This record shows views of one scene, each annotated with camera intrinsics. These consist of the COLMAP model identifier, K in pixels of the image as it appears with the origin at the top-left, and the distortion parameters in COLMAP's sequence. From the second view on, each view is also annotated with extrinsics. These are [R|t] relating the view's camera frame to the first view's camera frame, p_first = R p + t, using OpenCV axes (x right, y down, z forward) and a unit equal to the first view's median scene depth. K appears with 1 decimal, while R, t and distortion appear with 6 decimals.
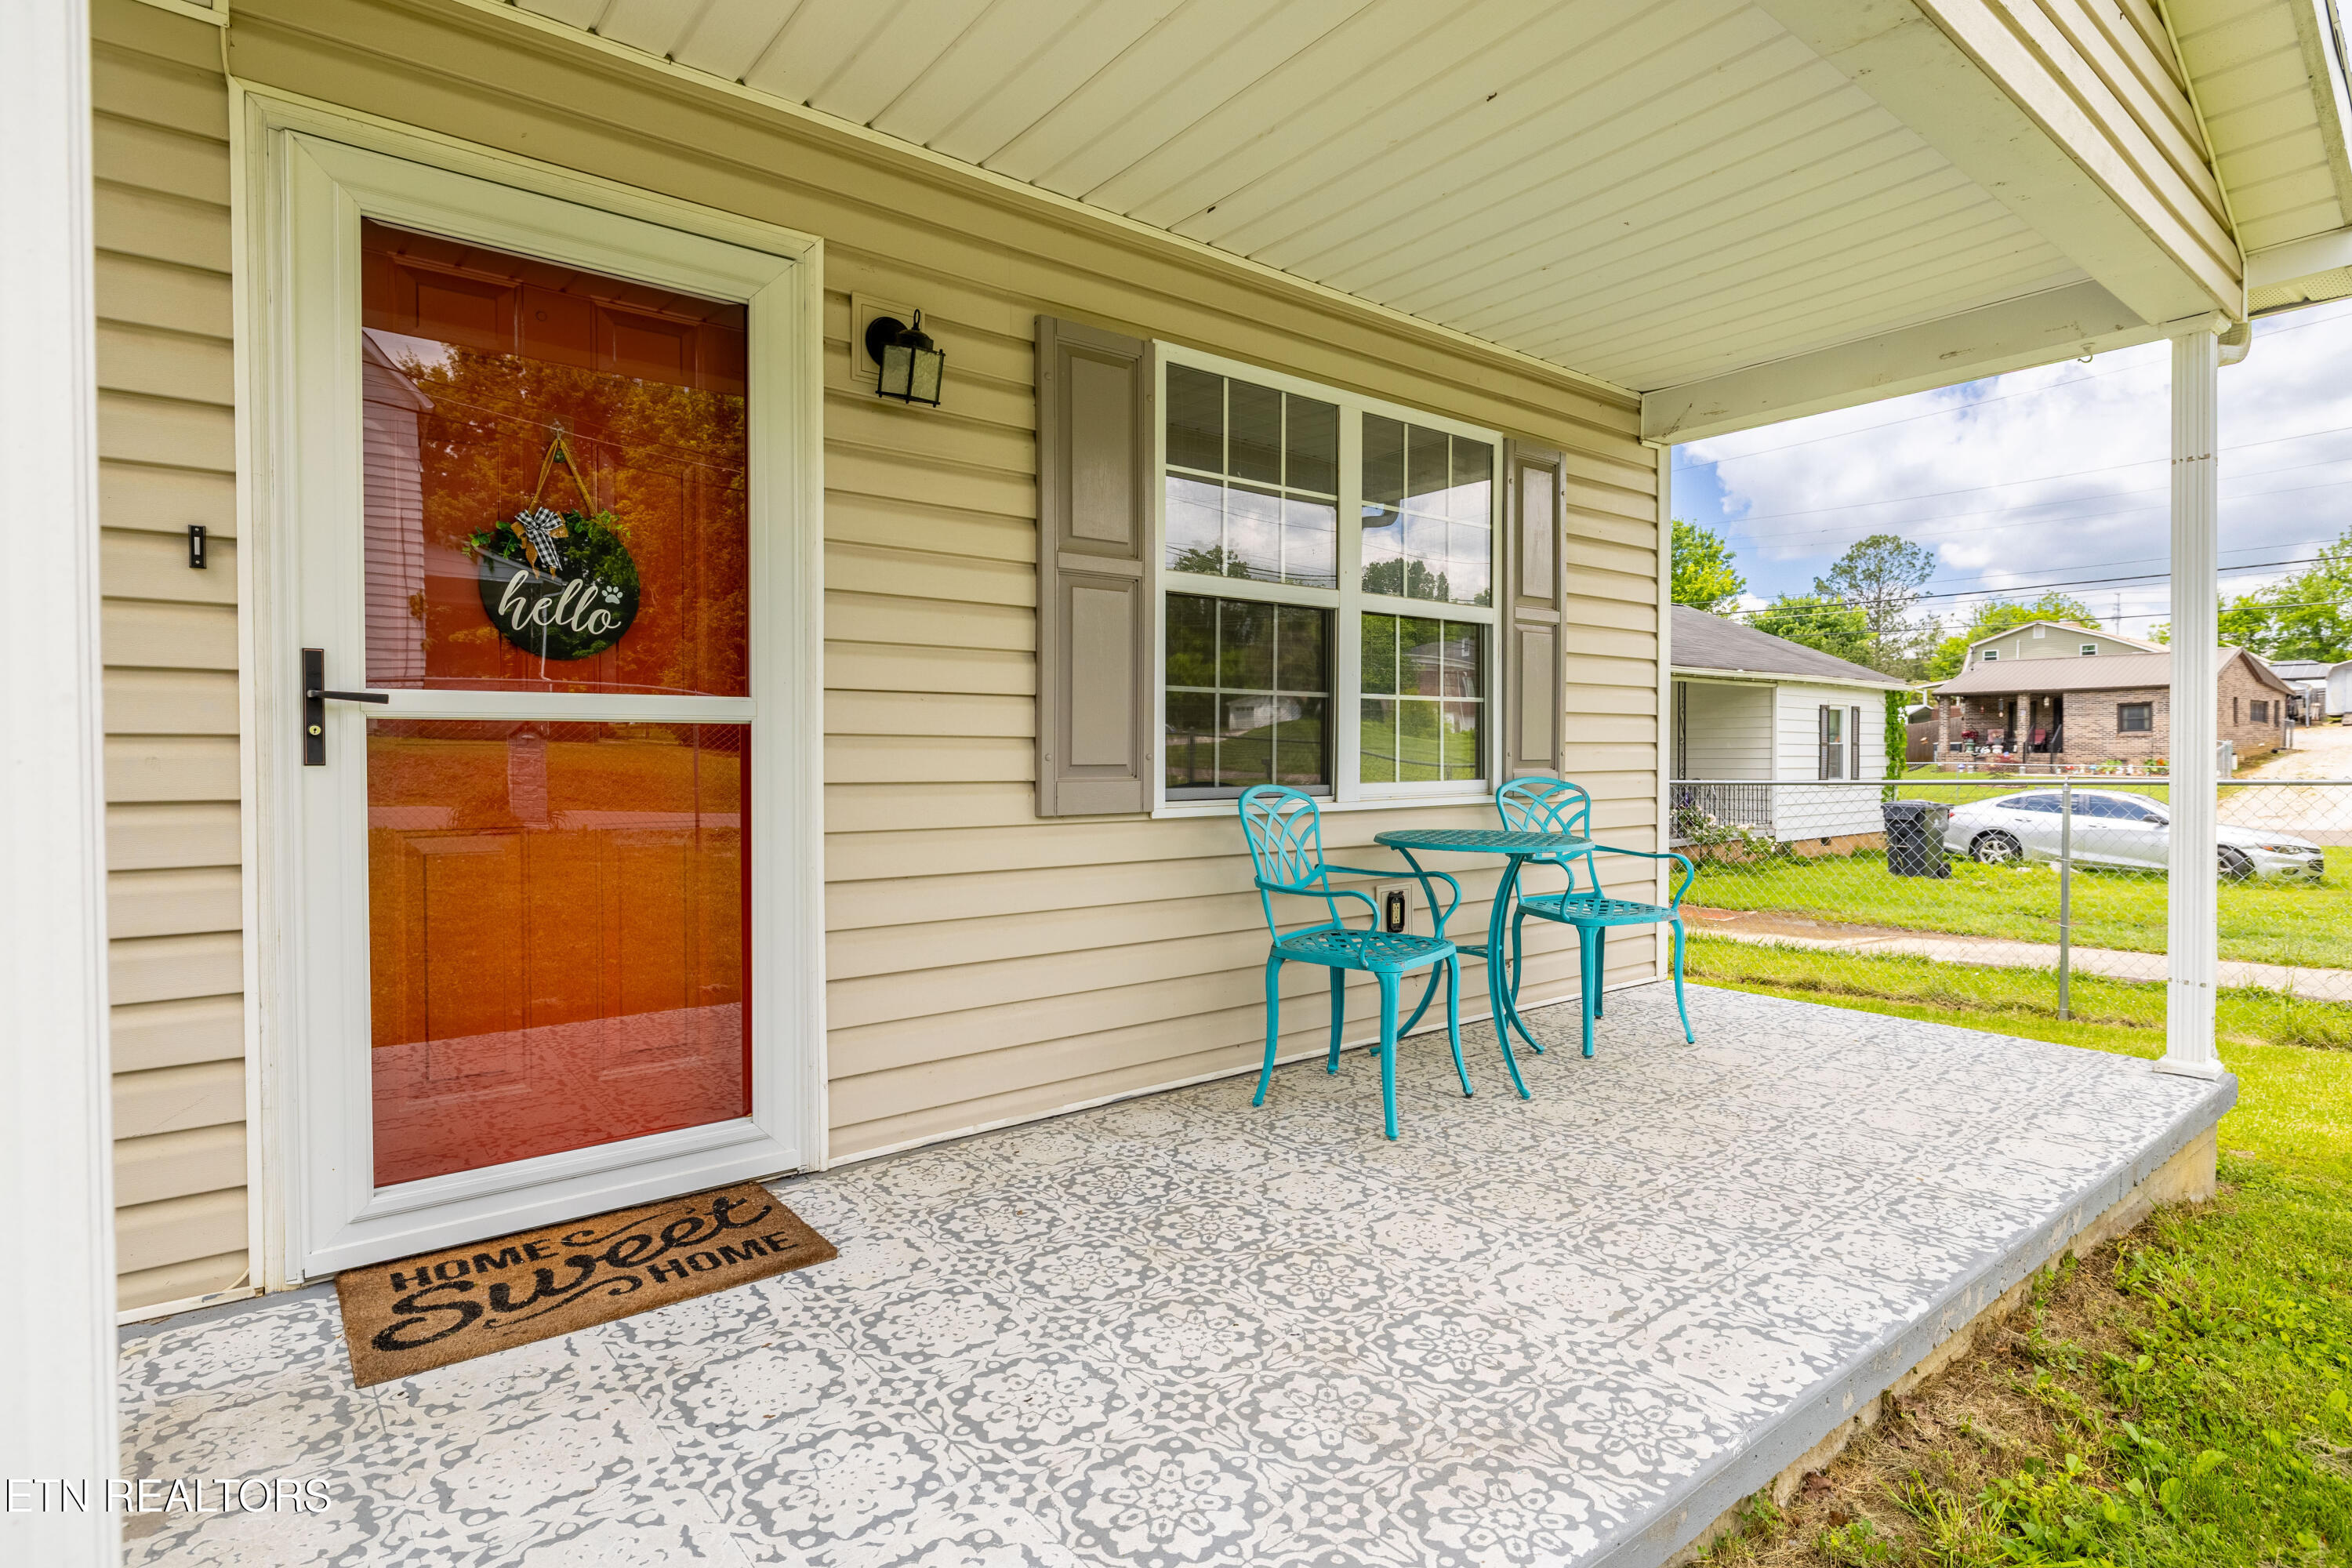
lens RADIAL K [[1200.4, 0, 1175.2], [0, 1200.4, 772.0], [0, 0, 1]] dist [0.002577, 0.000638]
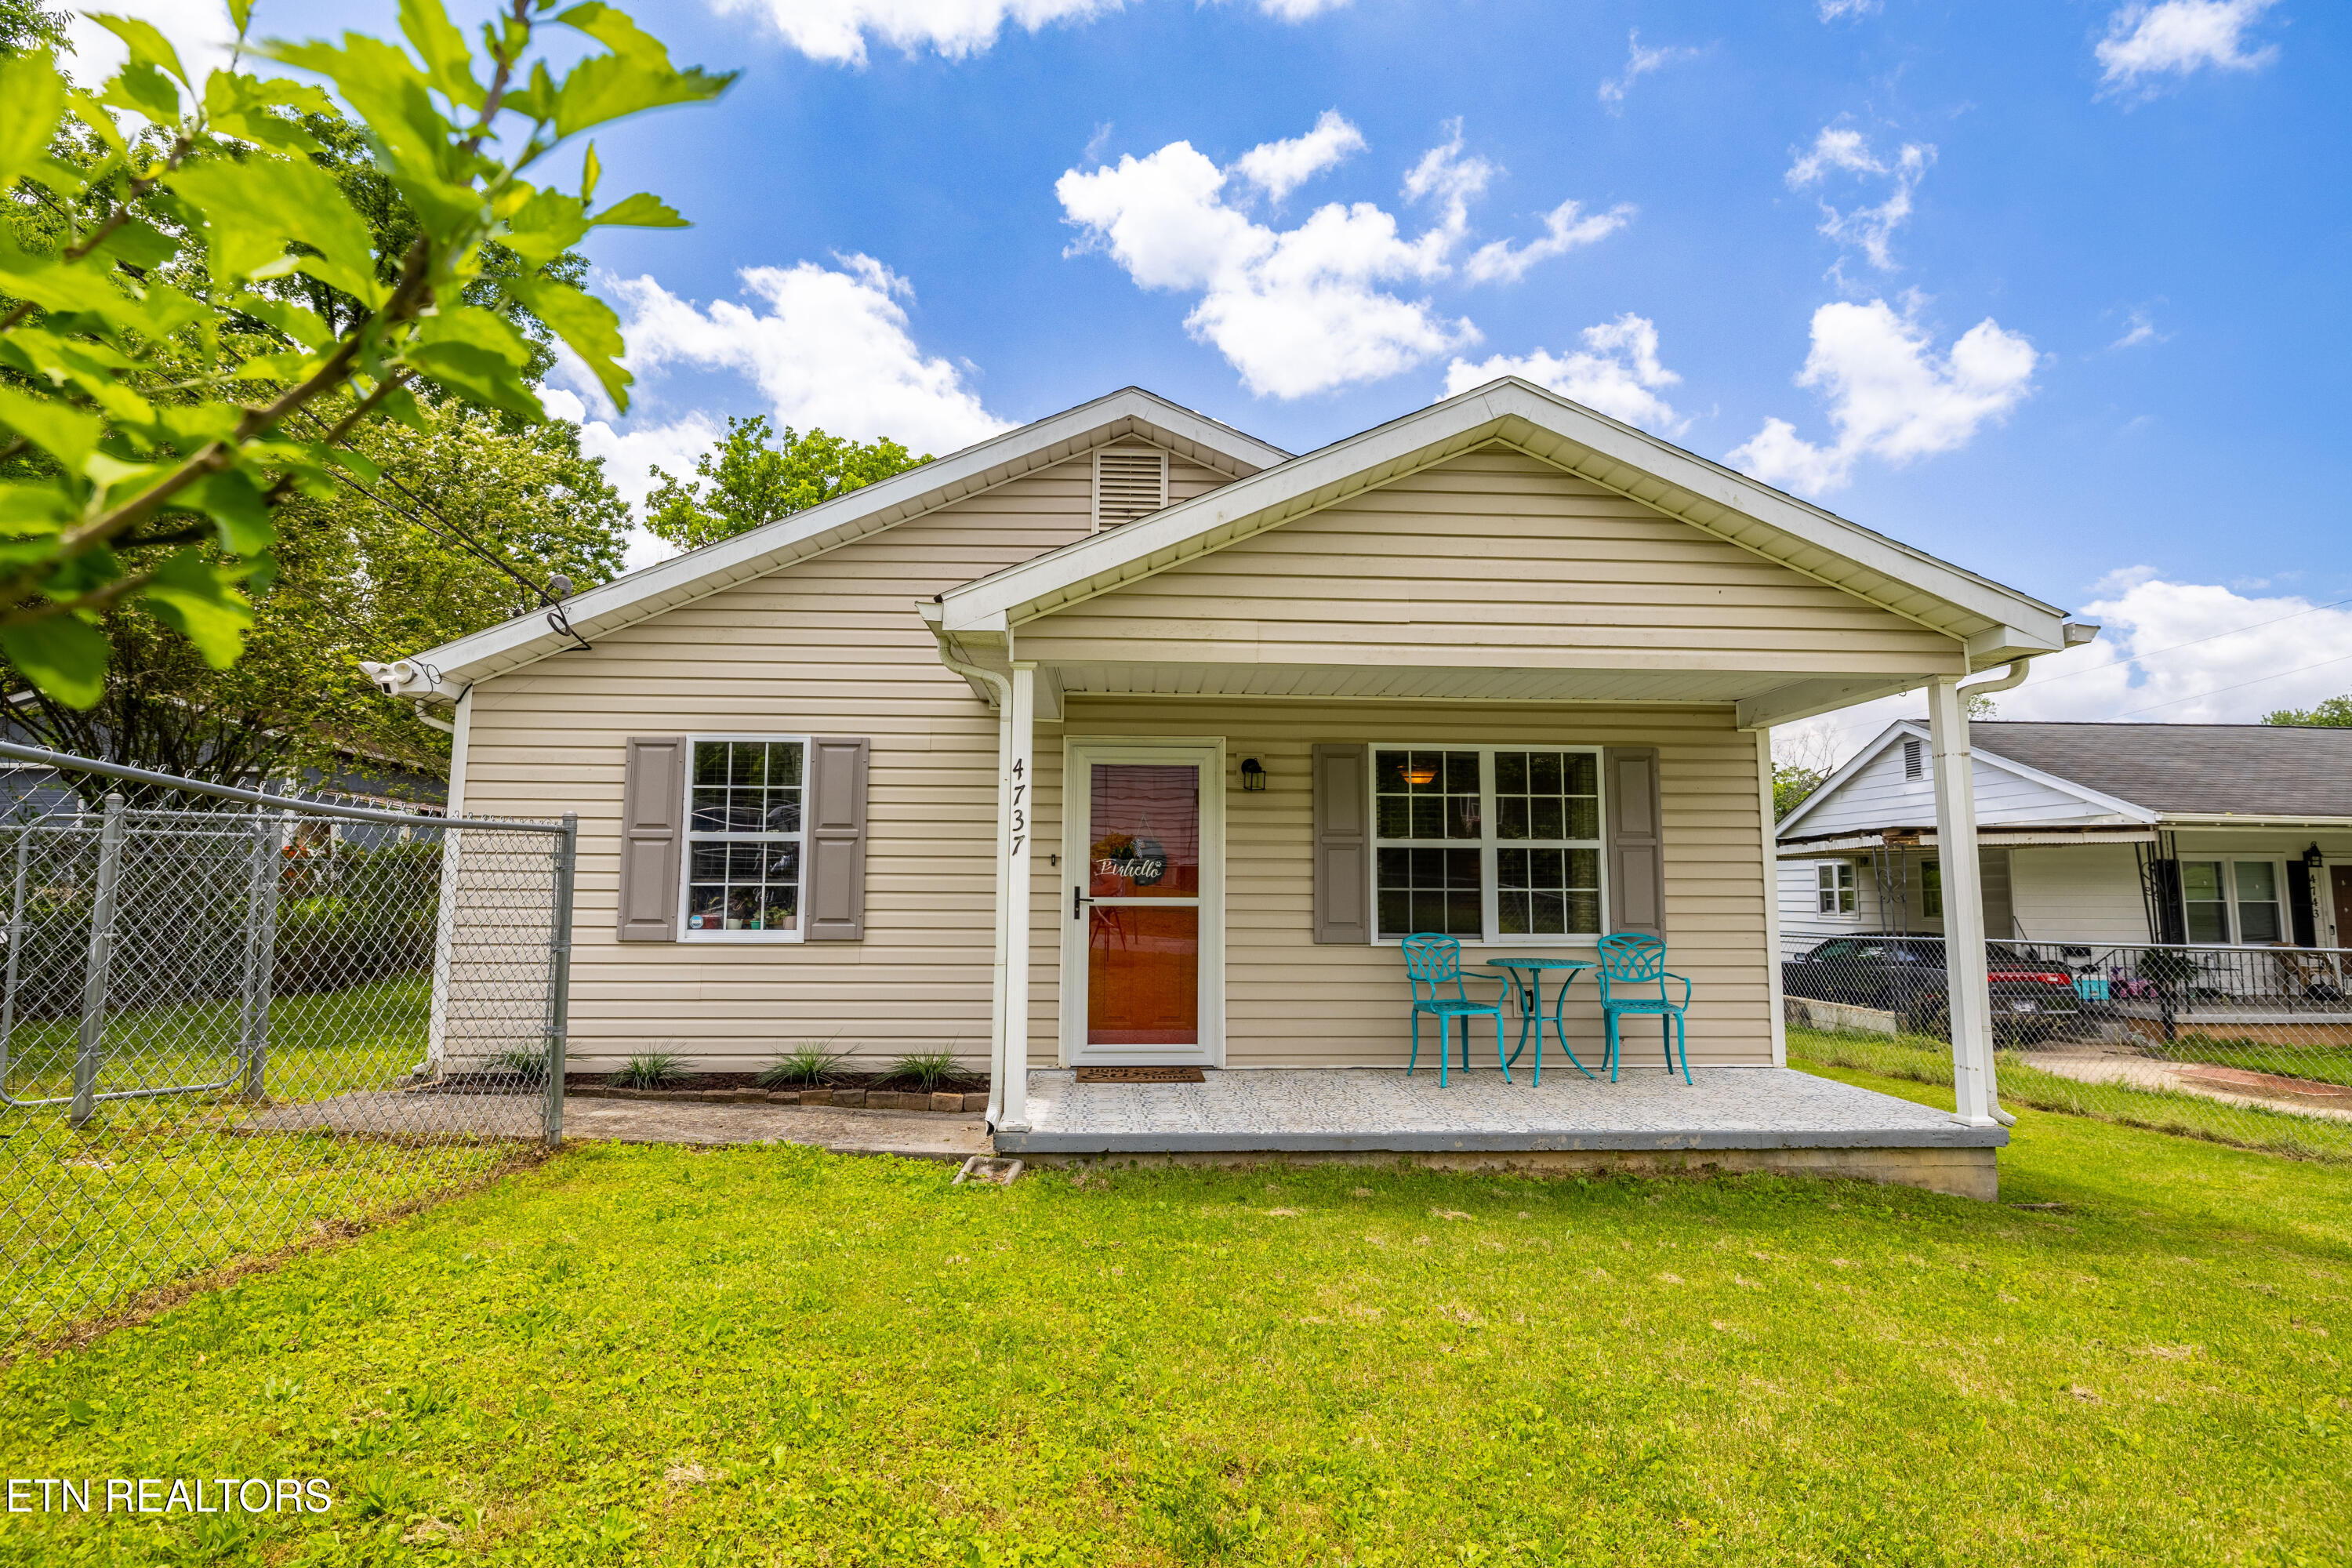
lens RADIAL K [[1142.6, 0, 1186.7], [0, 1142.6, 775.7], [0, 0, 1]] dist [-0.004377, -0.000580]
pose [[0.815813, -0.058884, -0.575311, 1.017598], [-0.015949, 0.992134, -0.124163, -0.008634], [0.578096, 0.110470, 0.808456, -1.066106]]
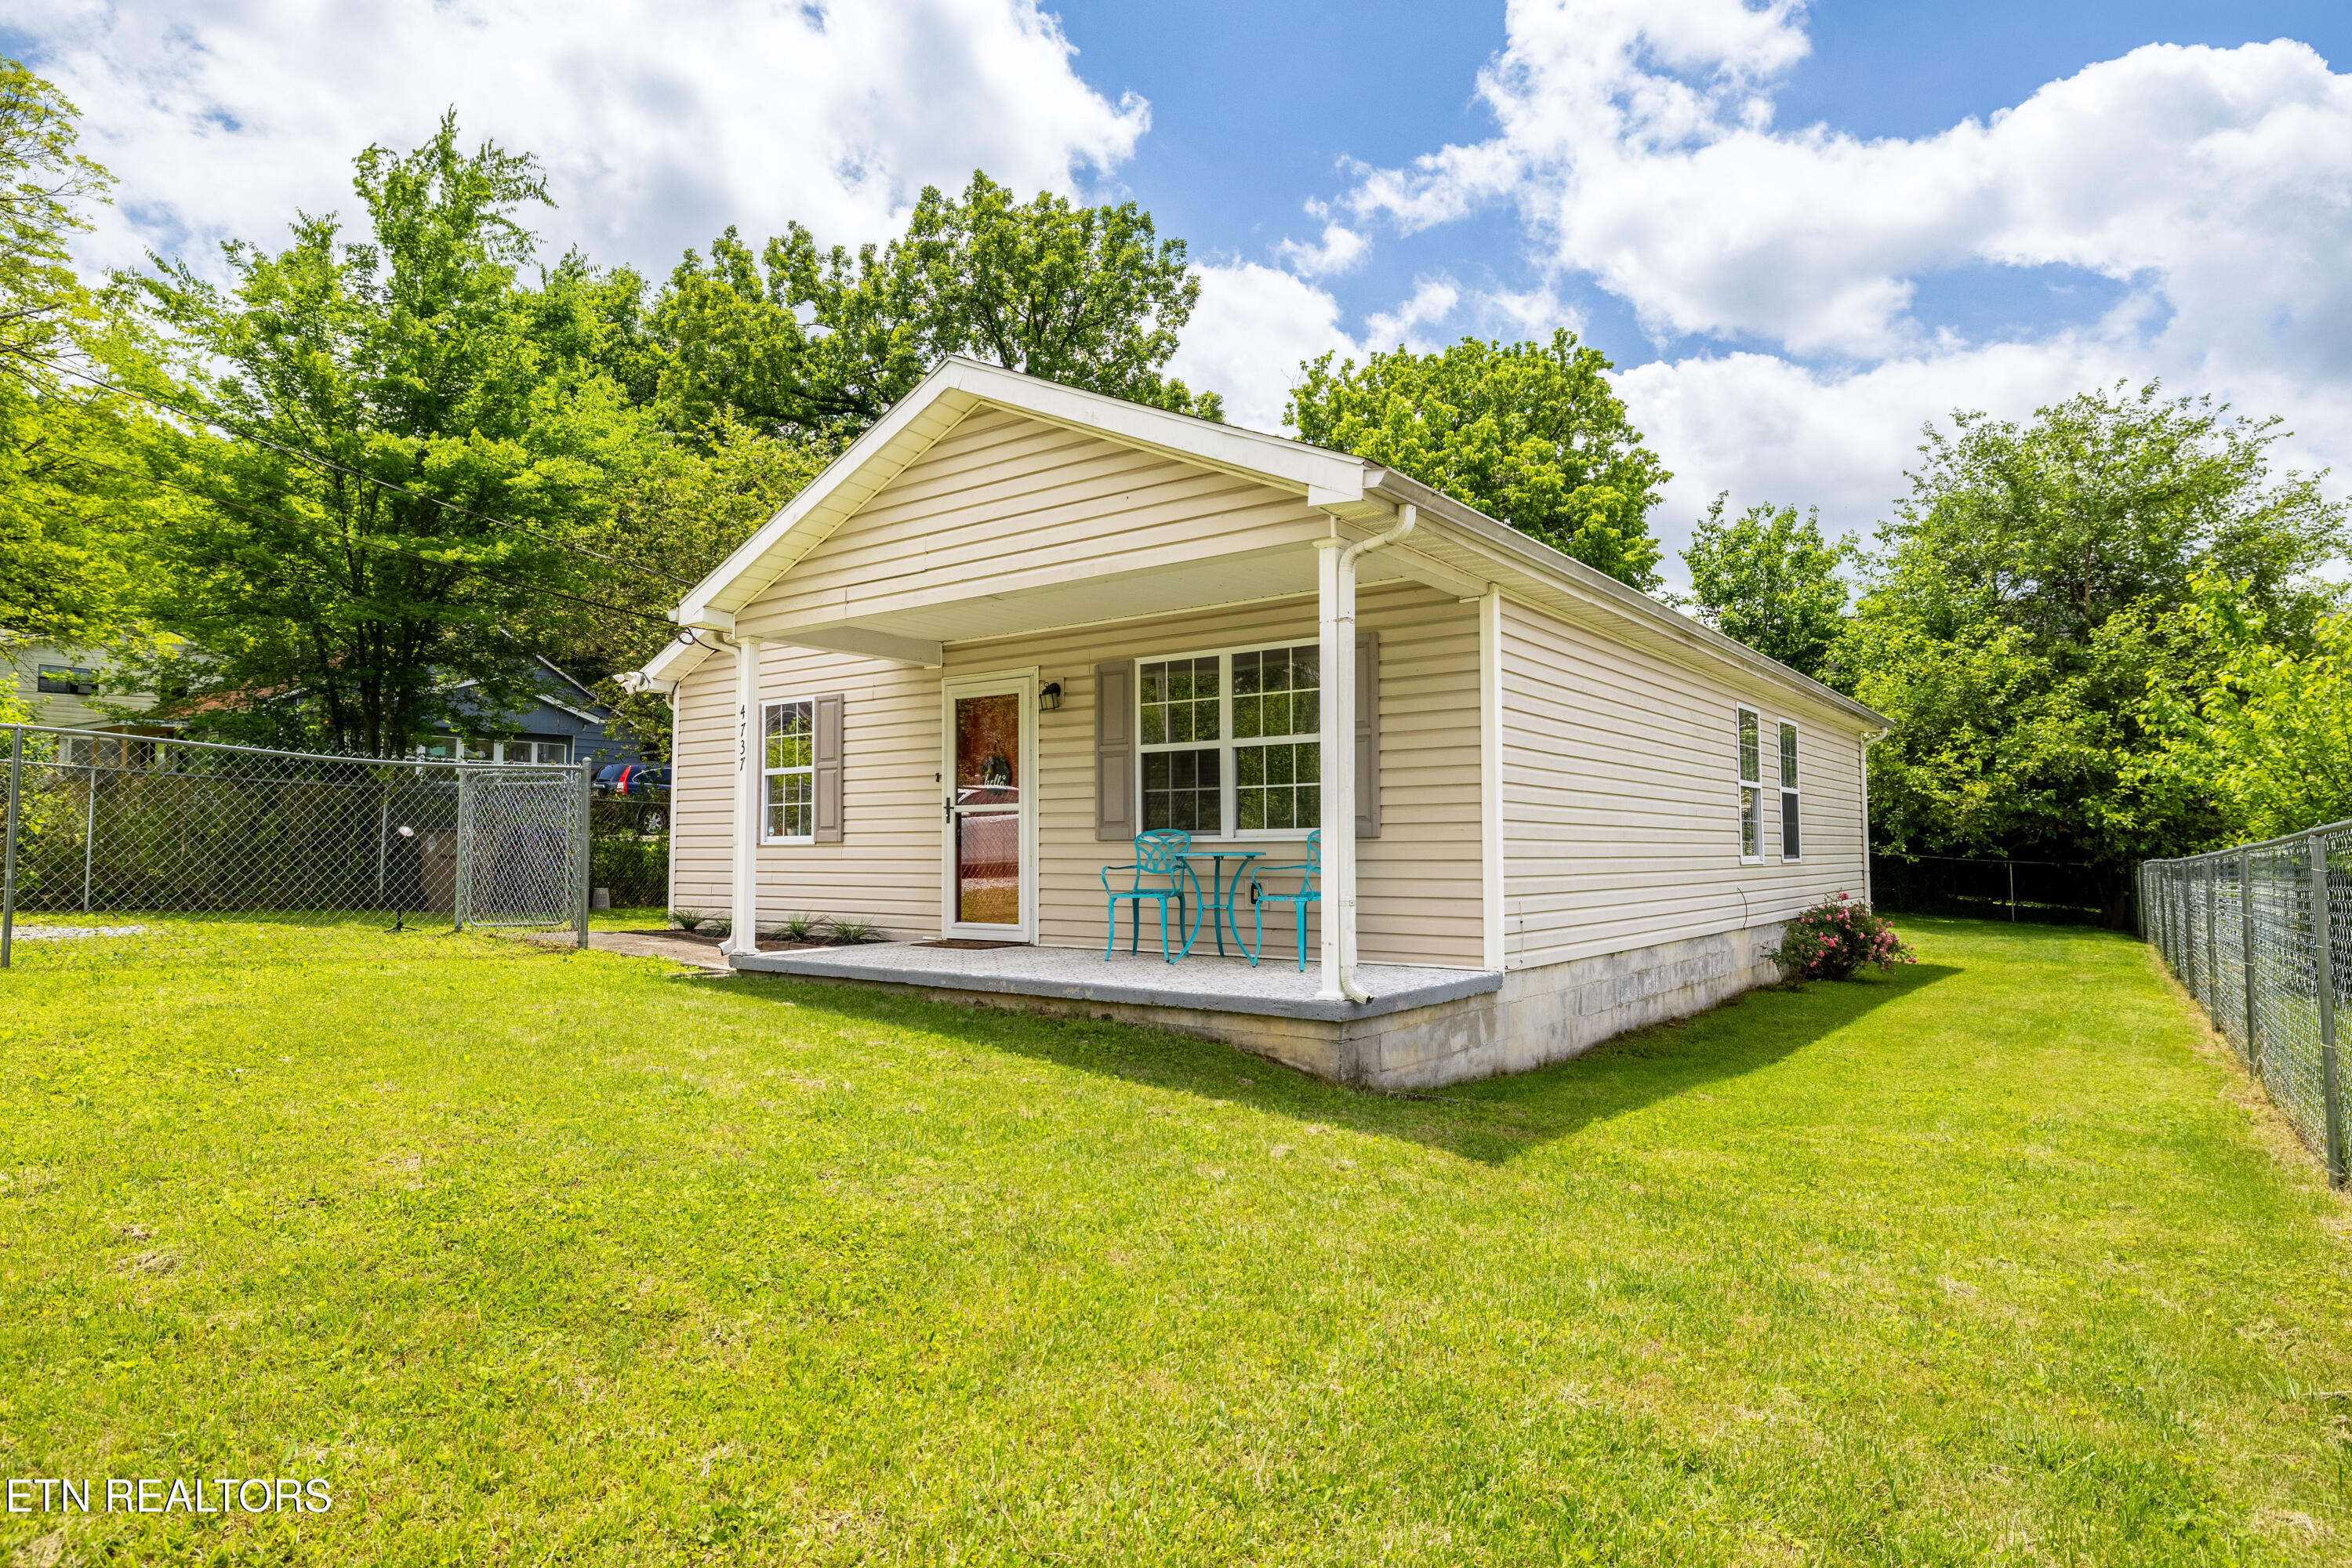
lens RADIAL K [[1345.1, 0, 1169.4], [0, 1345.1, 793.9], [0, 0, 1]] dist [-0.005157, -0.001628]
pose [[0.258628, -0.044483, -0.964952, 2.890321], [-0.014441, 0.998649, -0.049907, 0.080501], [0.965869, 0.026842, 0.257636, 0.336413]]
